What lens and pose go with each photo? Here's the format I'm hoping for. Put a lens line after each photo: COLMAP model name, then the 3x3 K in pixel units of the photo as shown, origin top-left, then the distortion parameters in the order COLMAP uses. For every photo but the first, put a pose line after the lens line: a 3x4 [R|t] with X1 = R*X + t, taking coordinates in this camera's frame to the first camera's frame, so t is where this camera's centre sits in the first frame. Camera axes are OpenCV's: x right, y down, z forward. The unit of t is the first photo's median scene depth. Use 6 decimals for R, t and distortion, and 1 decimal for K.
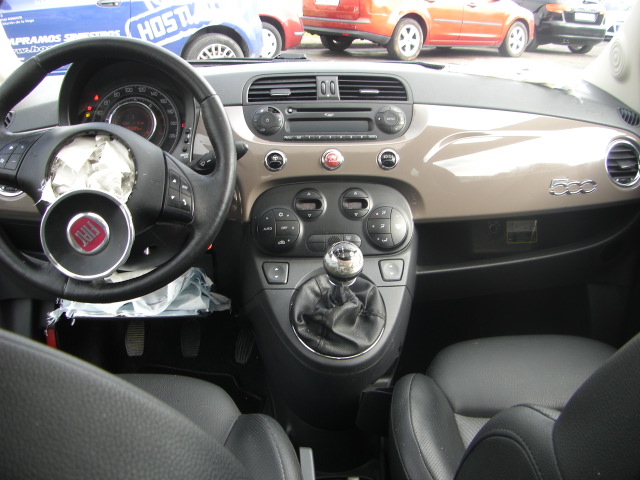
lens RADIAL K [[719.1, 0, 302.5], [0, 719.1, 246.6], [0, 0, 1]] dist [-0.134695, 0.000000]
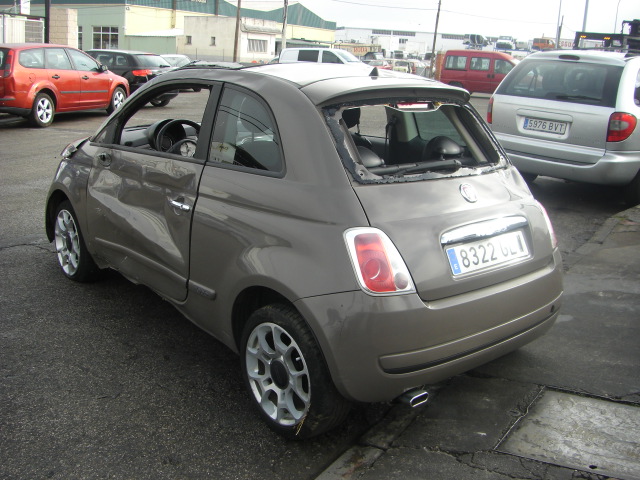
lens RADIAL K [[719.1, 0, 316.8], [0, 719.1, 240.6], [0, 0, 1]] dist [-0.134695, 0.000000]
pose [[0.800848, -0.167712, 0.574905, -0.353654], [0.215342, 0.976421, -0.015131, 0.084261], [-0.558812, 0.135919, 0.818080, -0.385266]]
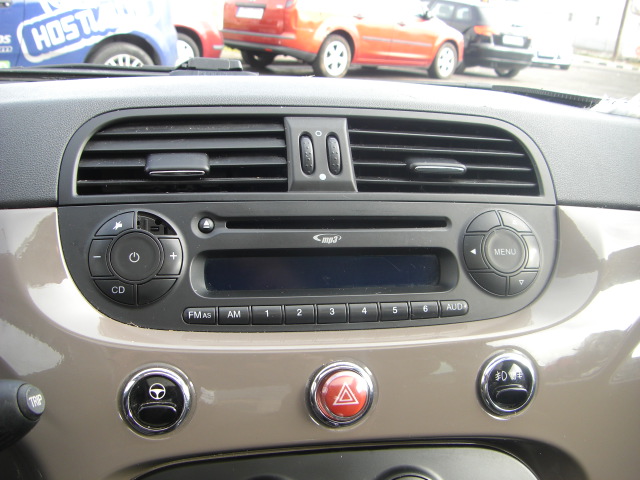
lens RADIAL K [[719.1, 0, 312.1], [0, 719.1, 260.4], [0, 0, 1]] dist [-0.134695, 0.000000]
pose [[0.991657, 0.005458, 0.128792, -0.002062], [-0.004826, 0.999975, -0.005223, -0.029770], [-0.128817, 0.004558, 0.991658, 0.116564]]
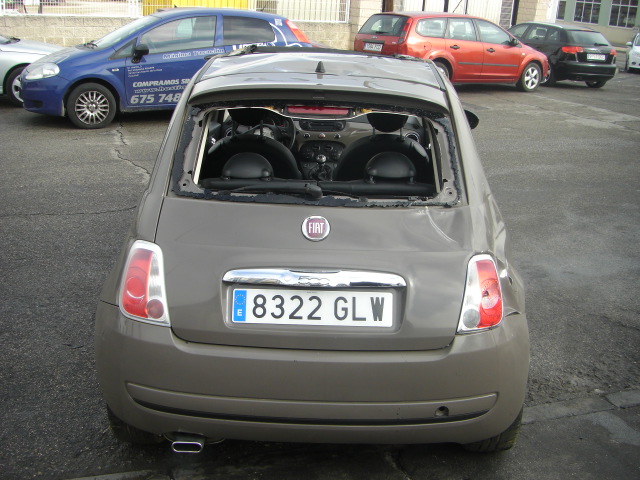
lens RADIAL K [[719.1, 0, 301.7], [0, 719.1, 251.2], [0, 0, 1]] dist [-0.134695, 0.000000]
pose [[0.996331, 0.019590, -0.083306, 0.038017], [-0.022155, 0.999305, -0.029982, 0.091108], [0.082661, 0.031717, 0.996073, -0.431371]]
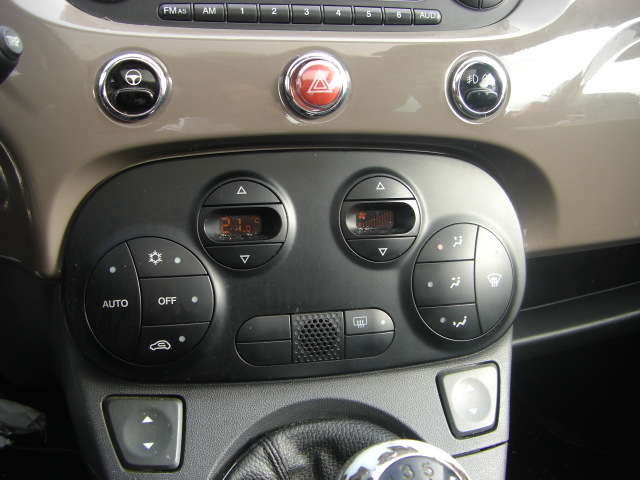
lens RADIAL K [[719.1, 0, 306.8], [0, 719.1, 241.8], [0, 0, 1]] dist [-0.134695, 0.000000]
pose [[0.987543, -0.015848, 0.156550, -0.002254], [-0.009364, 0.987233, 0.159009, -0.017312], [-0.157072, -0.158494, 0.974786, 0.114823]]
